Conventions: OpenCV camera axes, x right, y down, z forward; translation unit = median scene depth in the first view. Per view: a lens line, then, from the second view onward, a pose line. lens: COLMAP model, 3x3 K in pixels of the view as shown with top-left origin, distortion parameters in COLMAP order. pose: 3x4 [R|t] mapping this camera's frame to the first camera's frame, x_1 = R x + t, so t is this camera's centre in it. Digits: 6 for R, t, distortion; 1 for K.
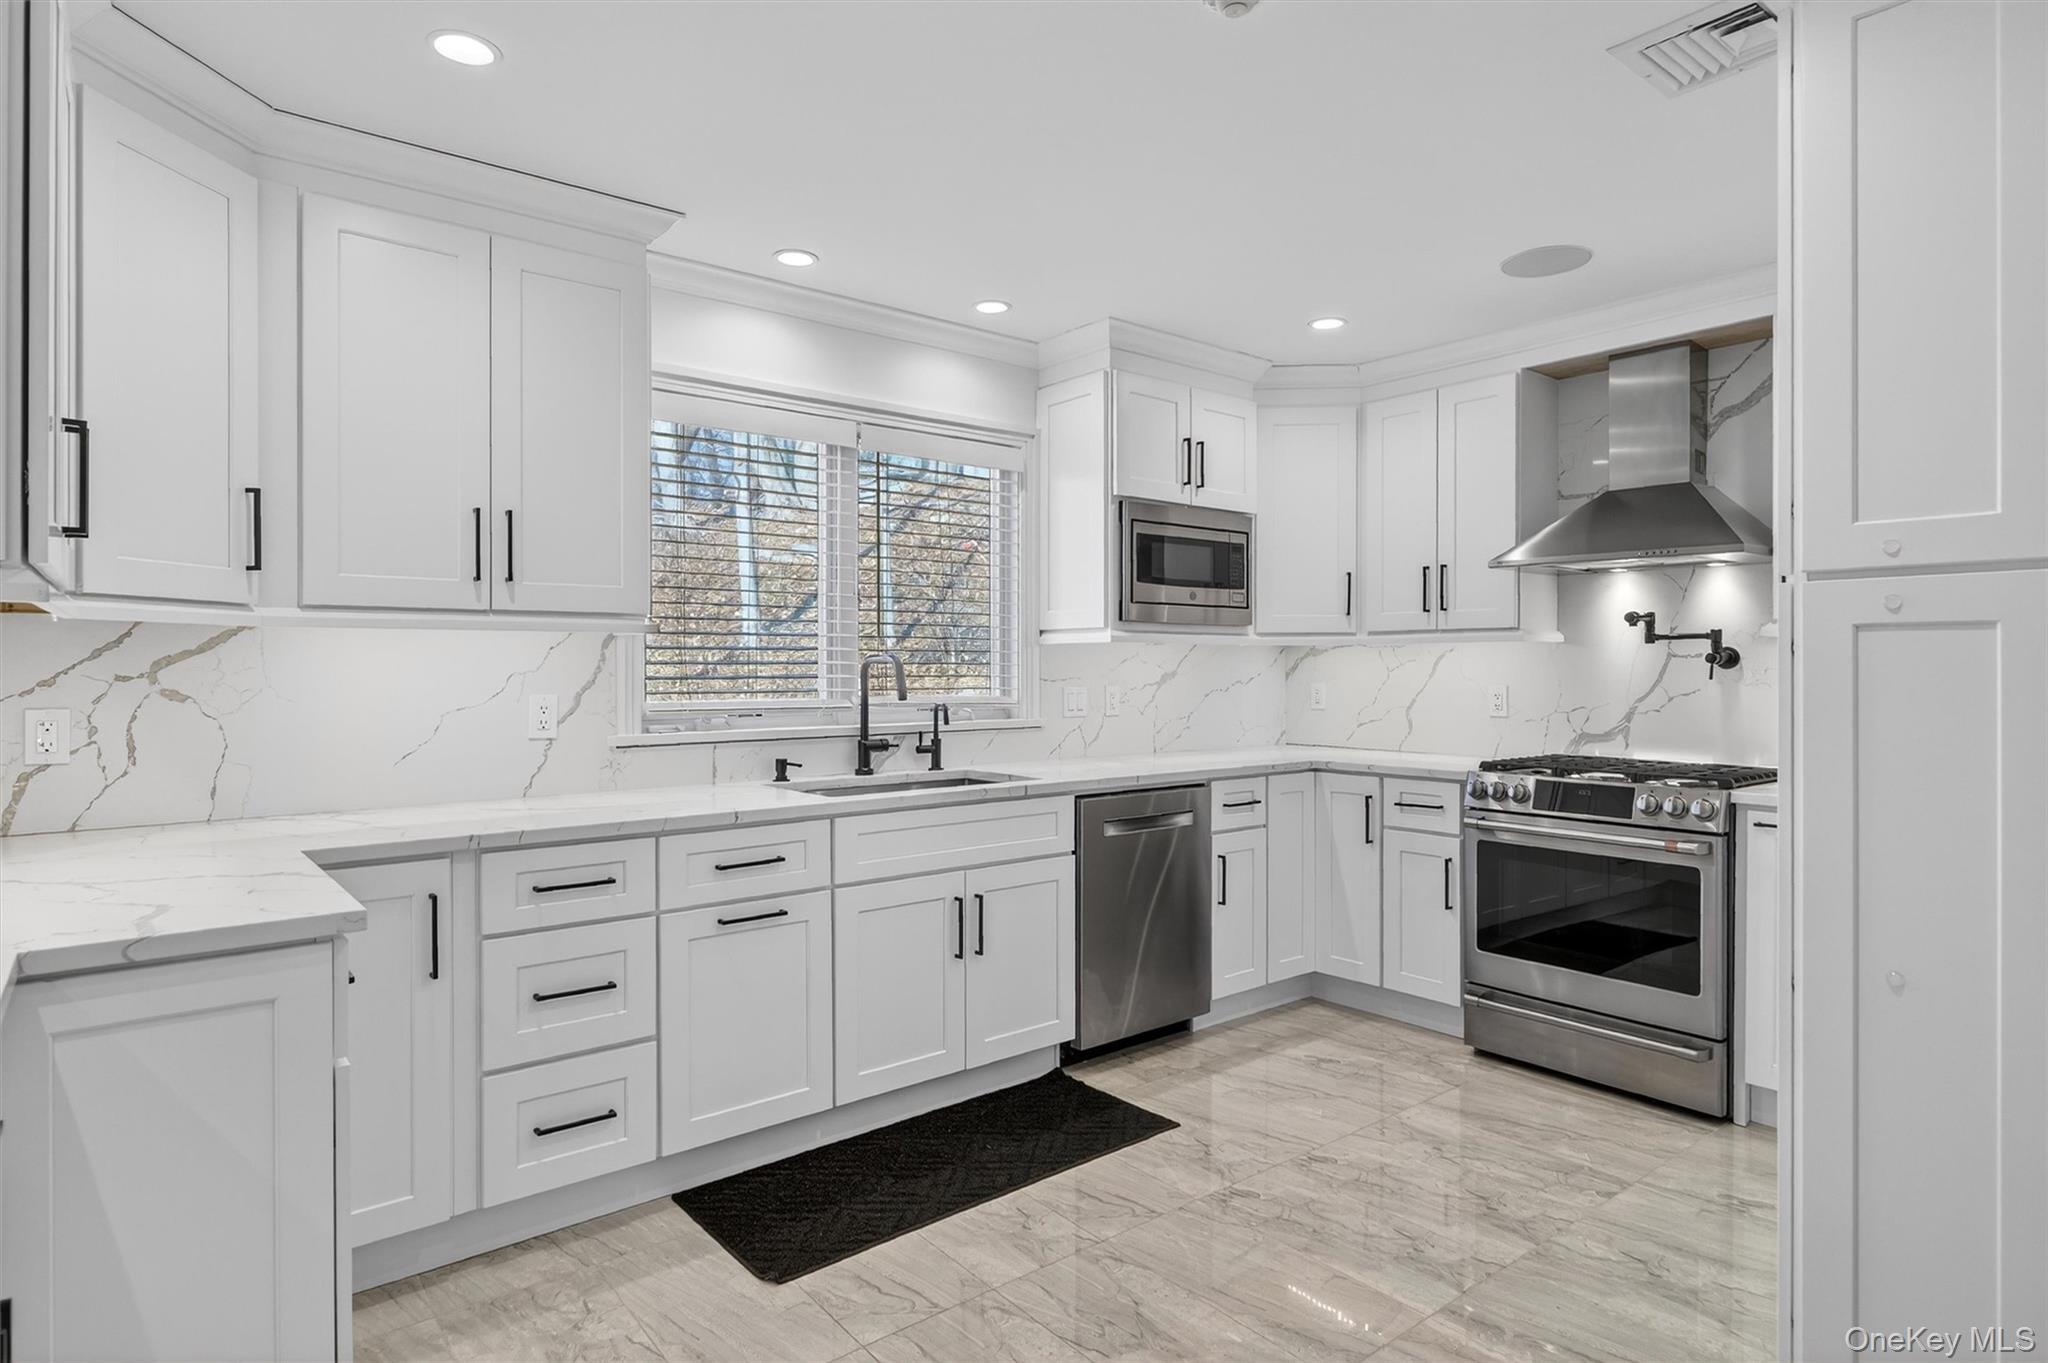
lens RADIAL K [[1138.9, 0, 991.3], [0, 1138.9, 673.7], [0, 0, 1]] dist [-0.003345, -0.001065]
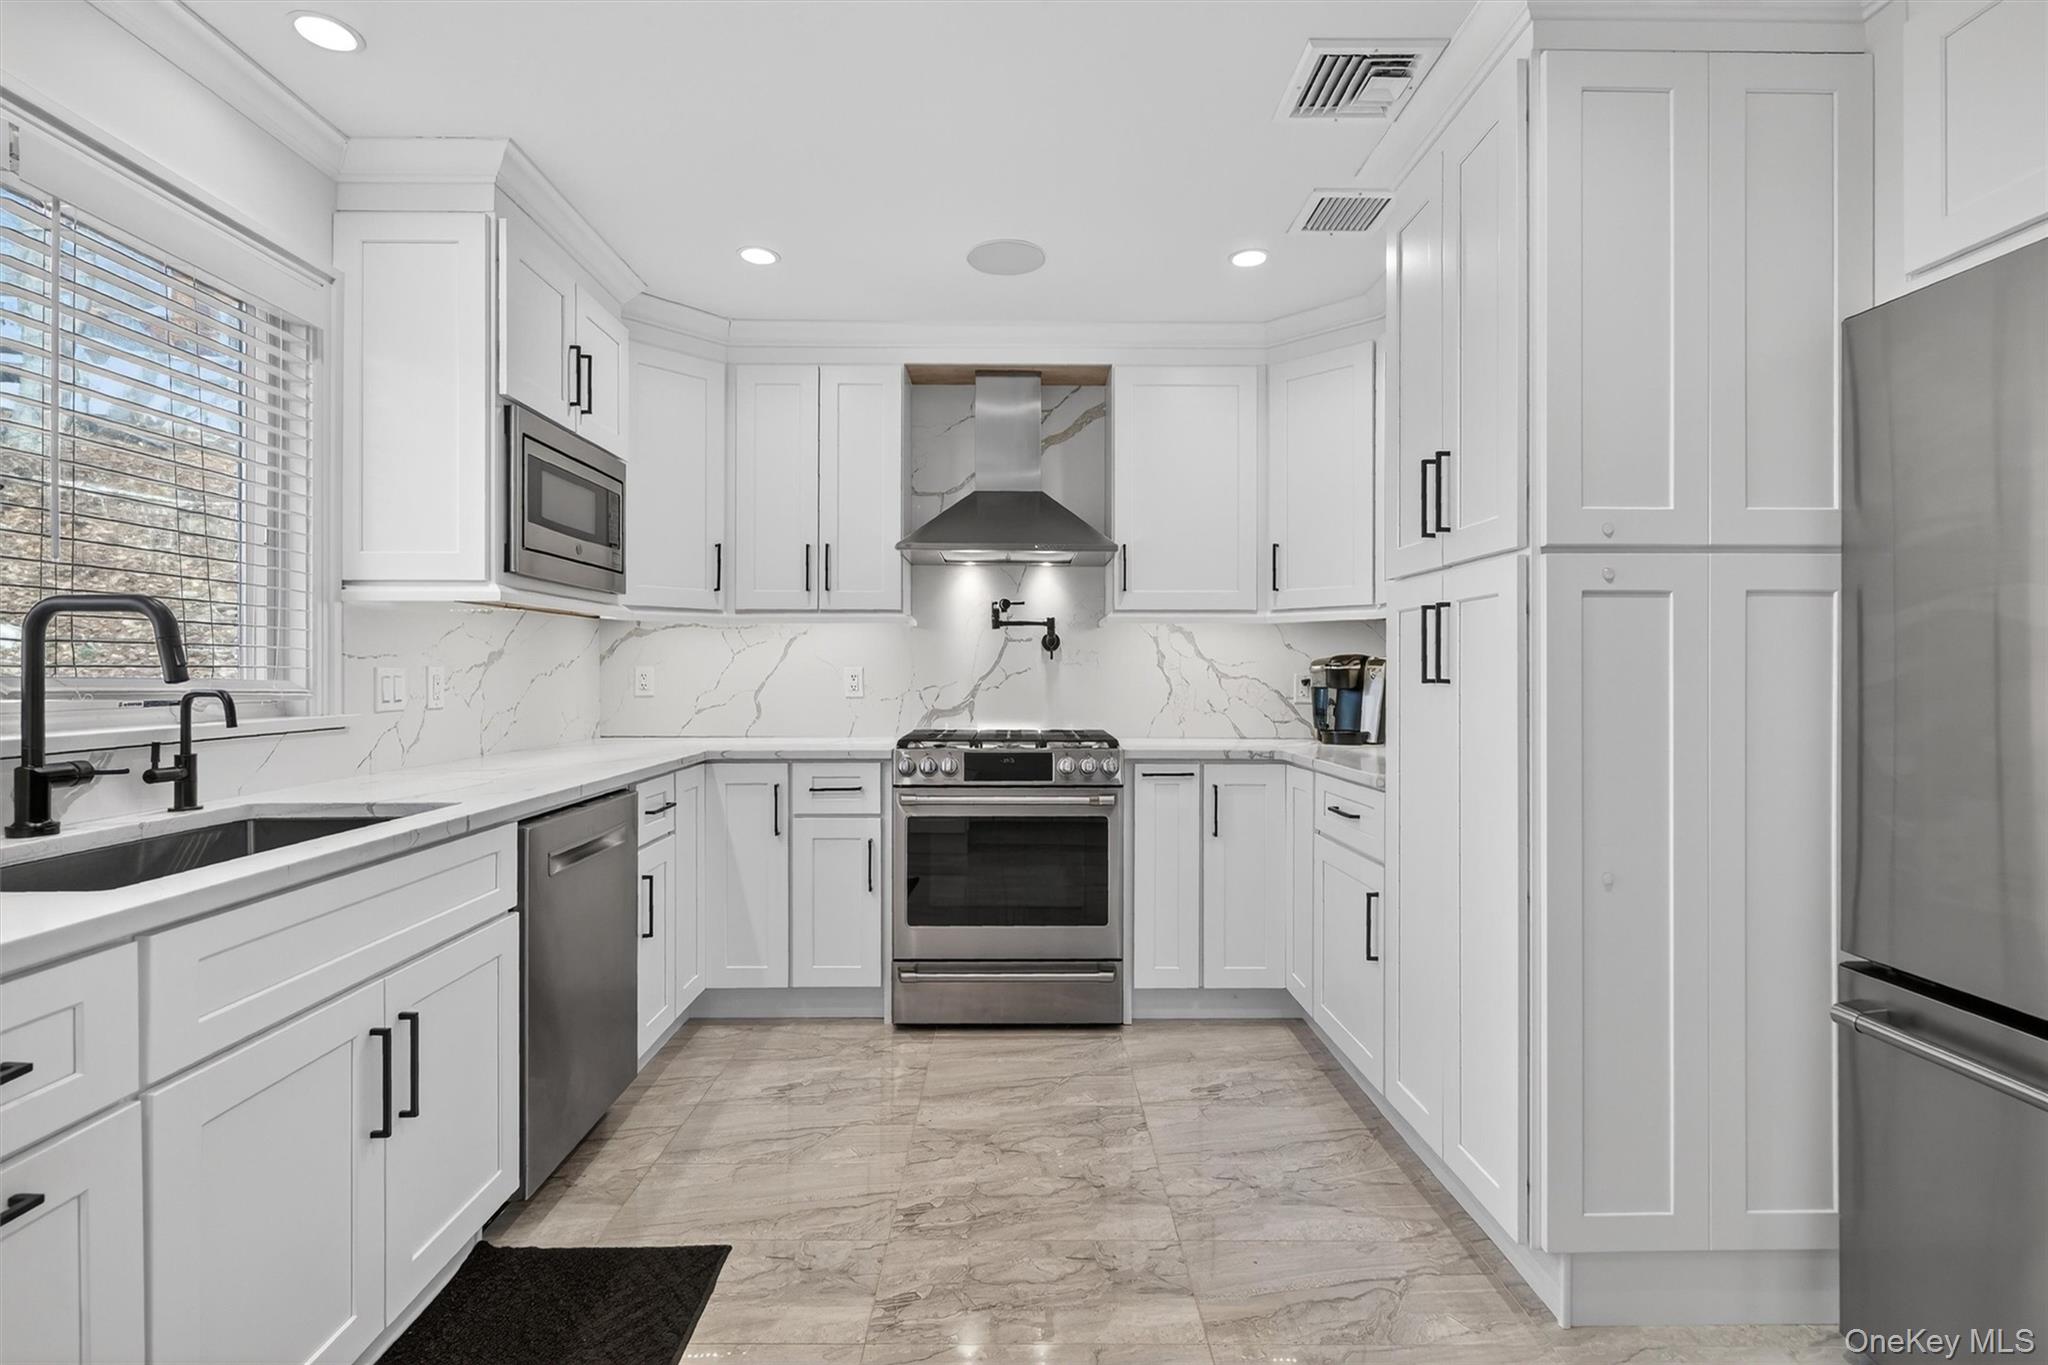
lens RADIAL K [[948.7, 0, 957.9], [0, 948.7, 679.4], [0, 0, 1]] dist [0.000738, -0.000026]
pose [[0.592837, -0.003037, 0.805316, -0.210059], [0.003268, 0.999994, 0.001366, 0.022093], [-0.805315, 0.001822, 0.592844, 0.440355]]
